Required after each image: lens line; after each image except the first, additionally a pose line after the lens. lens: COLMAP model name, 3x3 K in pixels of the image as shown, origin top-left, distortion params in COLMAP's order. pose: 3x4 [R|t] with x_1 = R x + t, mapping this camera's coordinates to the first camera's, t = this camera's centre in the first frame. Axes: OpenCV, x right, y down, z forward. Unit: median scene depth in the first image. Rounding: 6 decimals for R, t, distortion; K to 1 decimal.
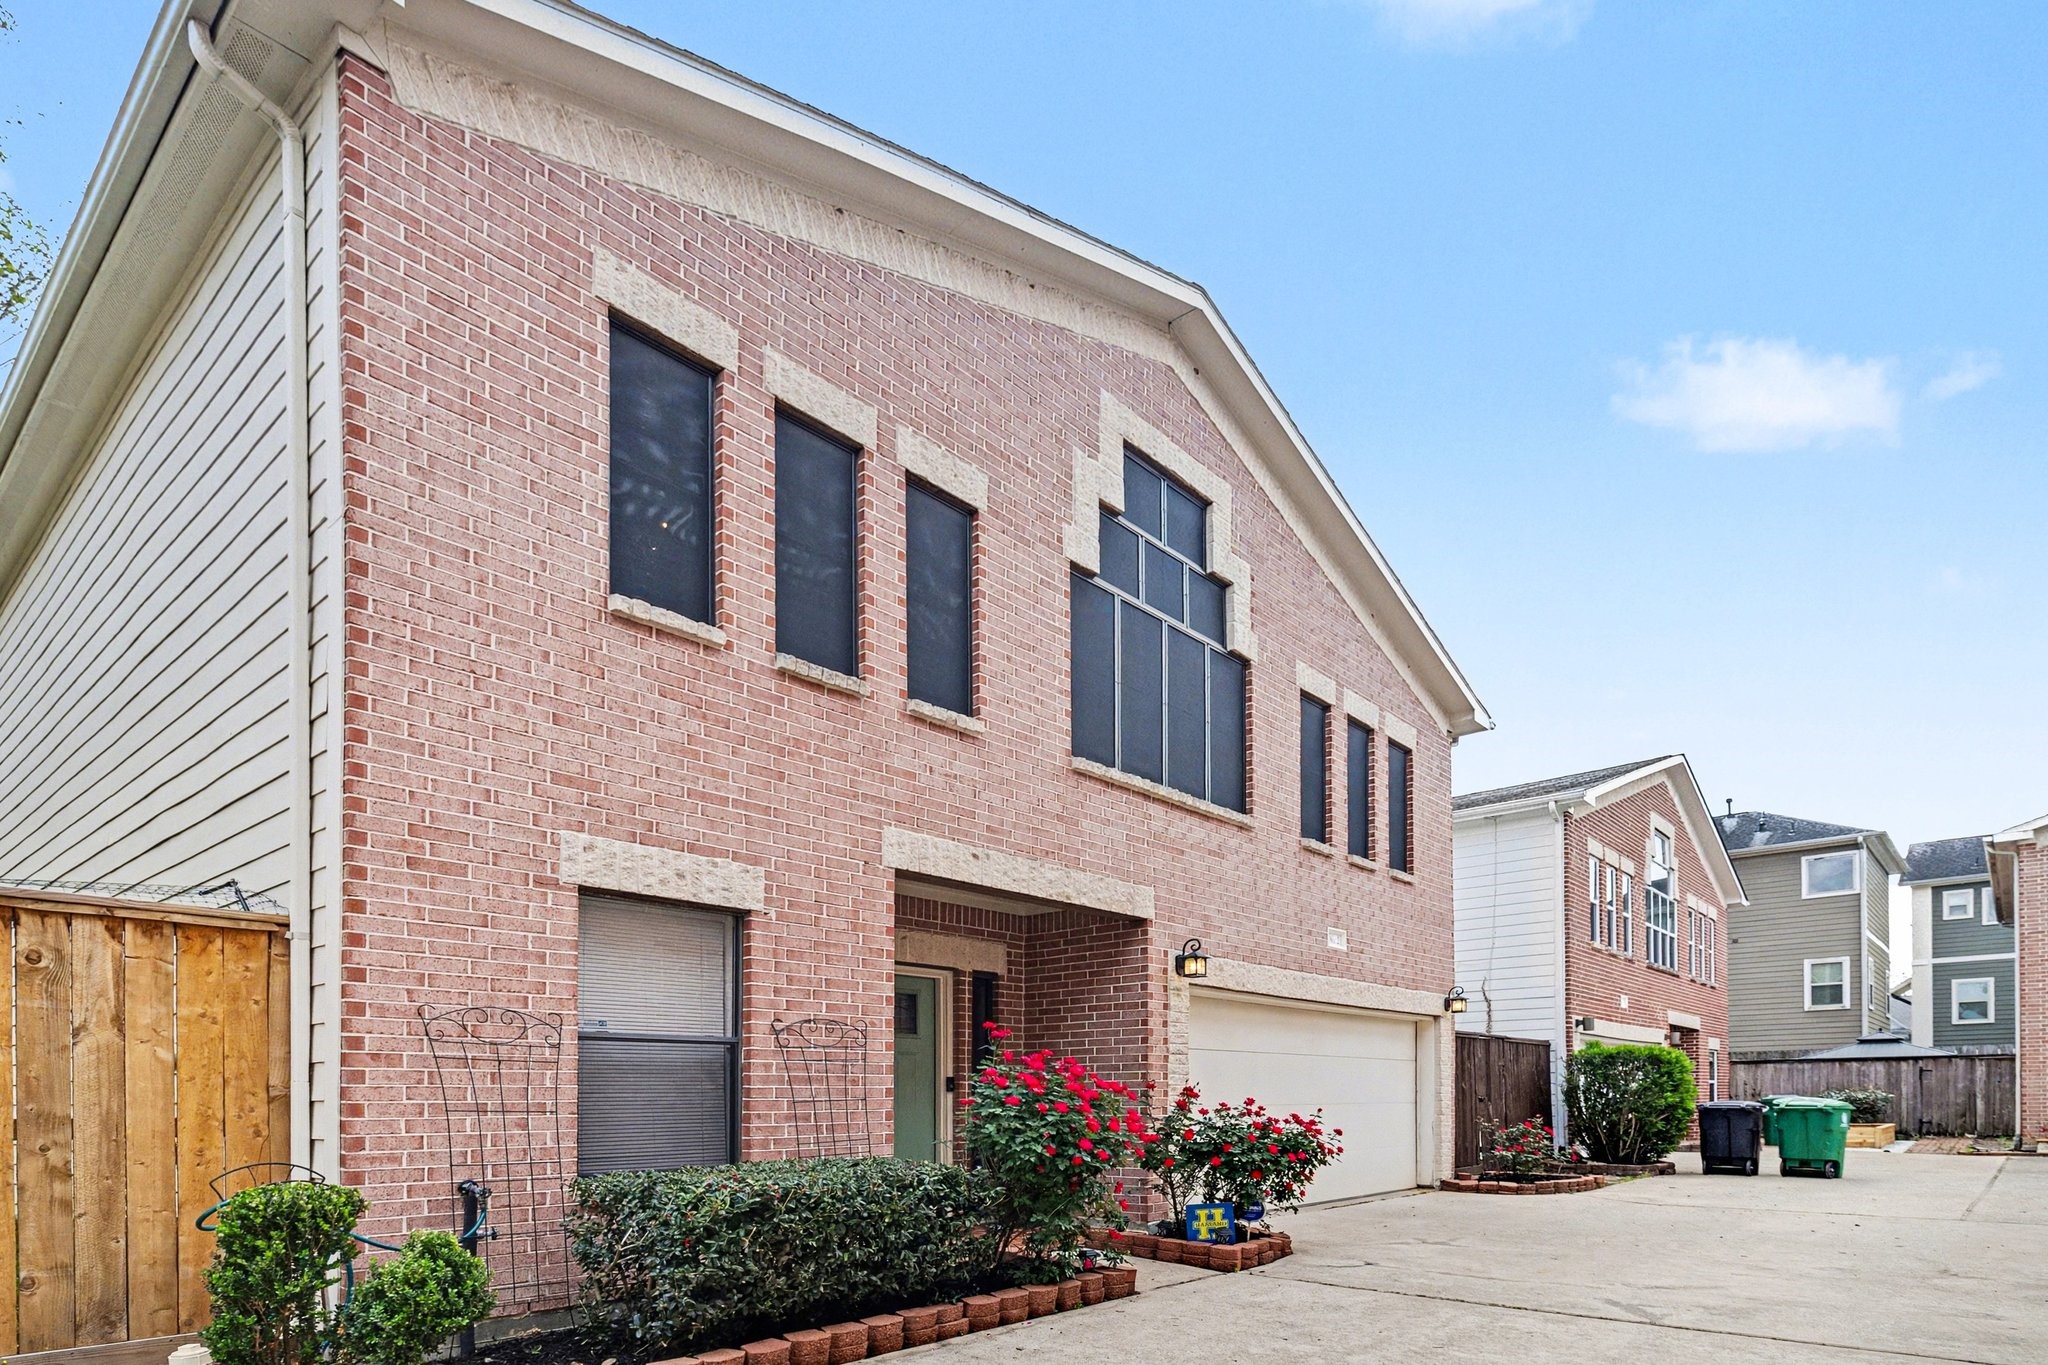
lens RADIAL K [[1042.4, 0, 1024.4], [0, 1042.4, 608.2], [0, 0, 1]] dist [0.001837, -0.000021]
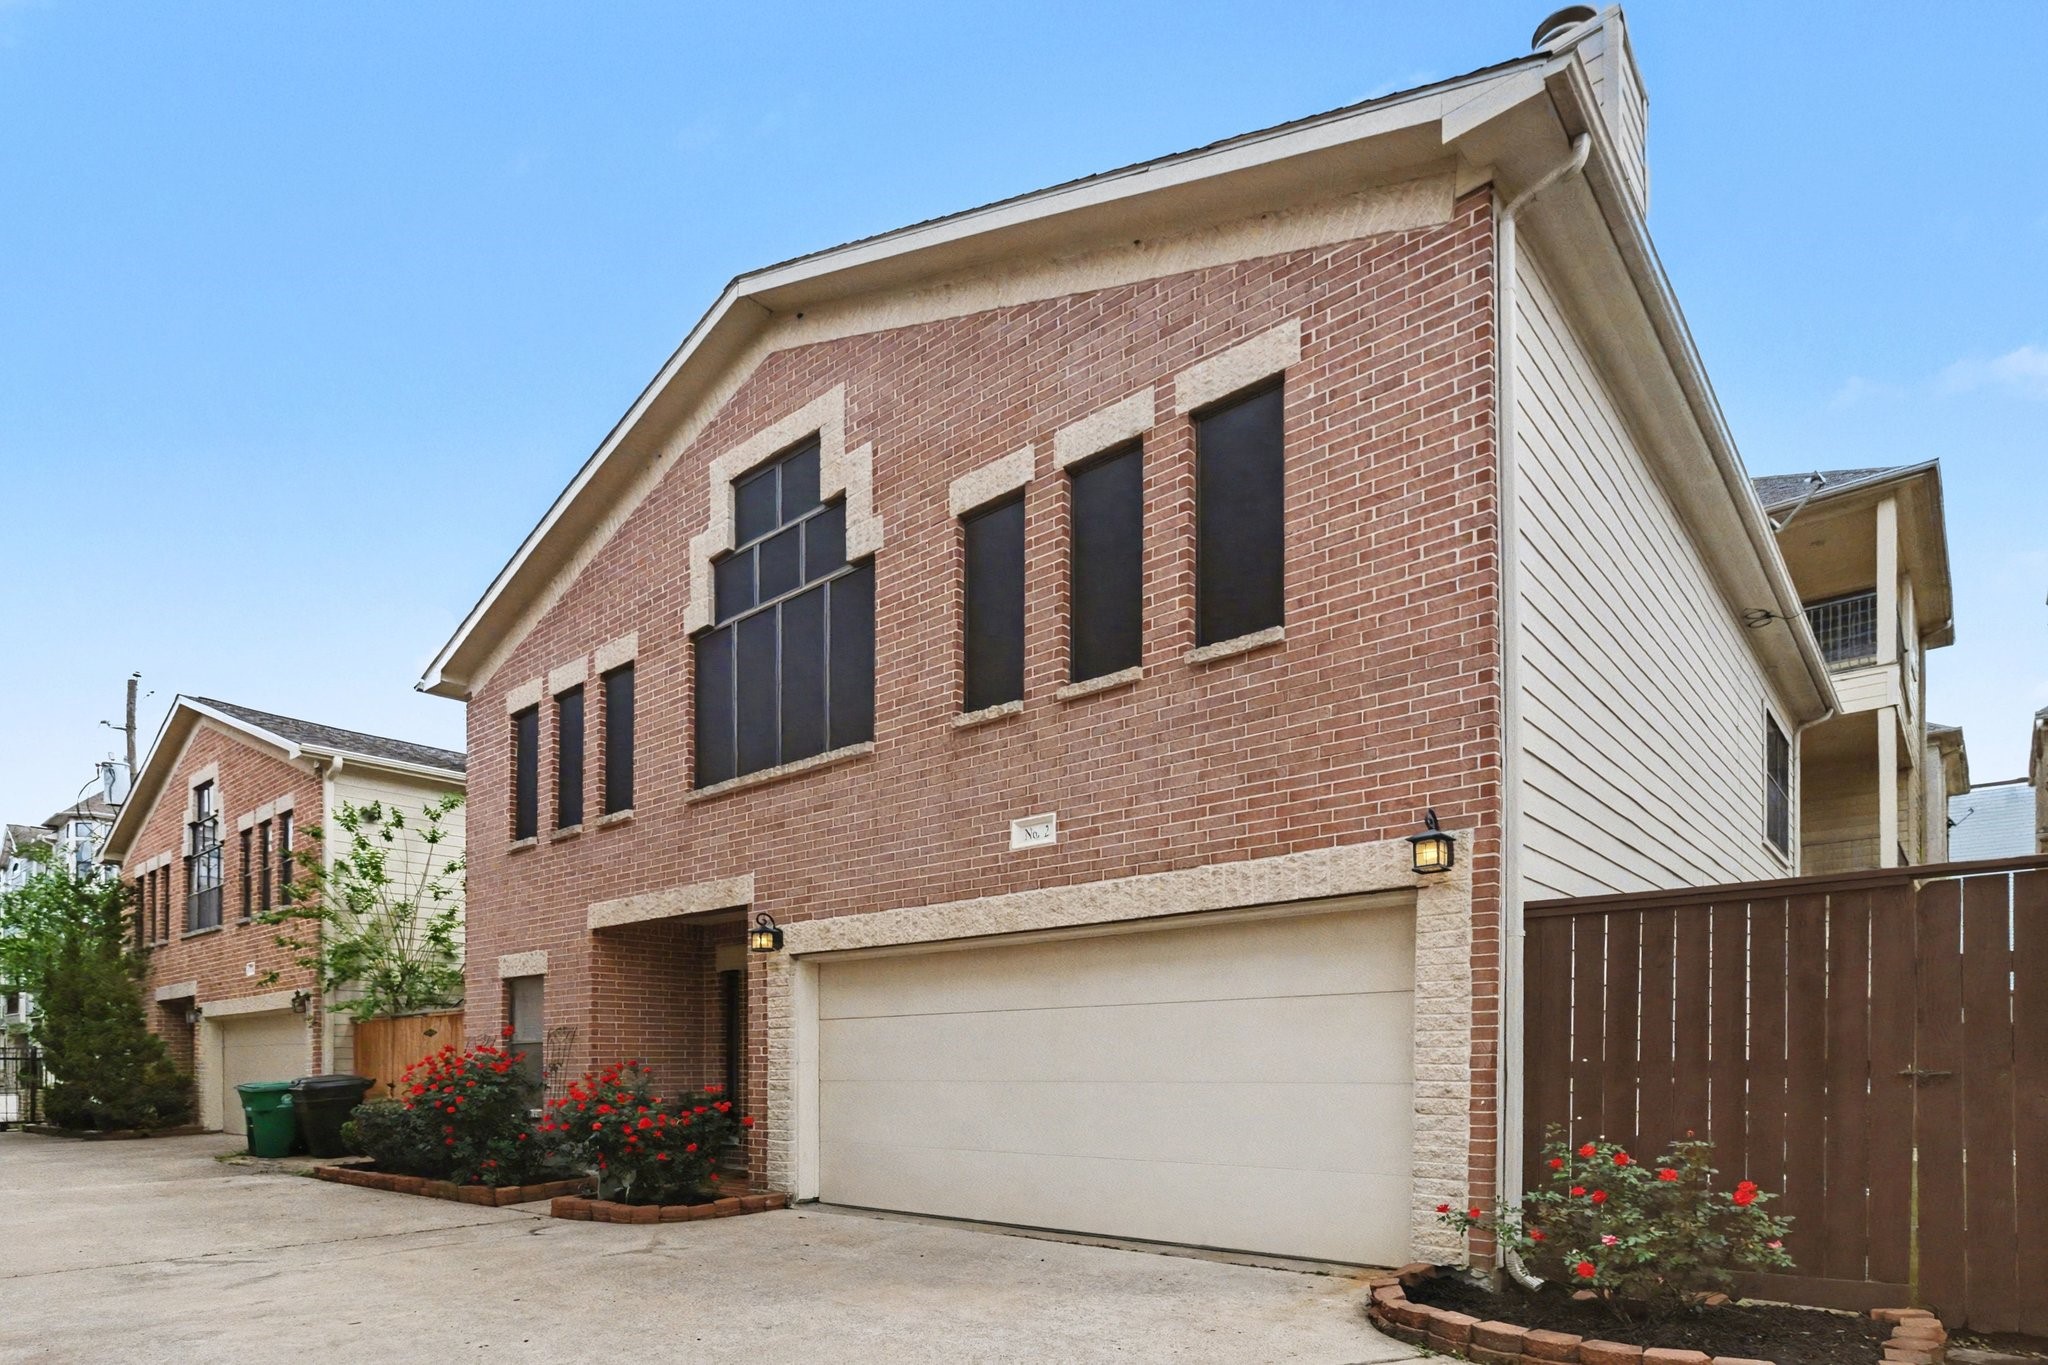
lens RADIAL K [[962.8, 0, 1024.0], [0, 962.8, 682.5], [0, 0, 1]] dist [-0.001252, -0.000067]
pose [[0.062199, -0.374724, -0.925048, 0.967044], [0.426831, 0.847797, -0.314732, 0.463849], [0.902190, -0.375263, 0.212676, 0.985999]]
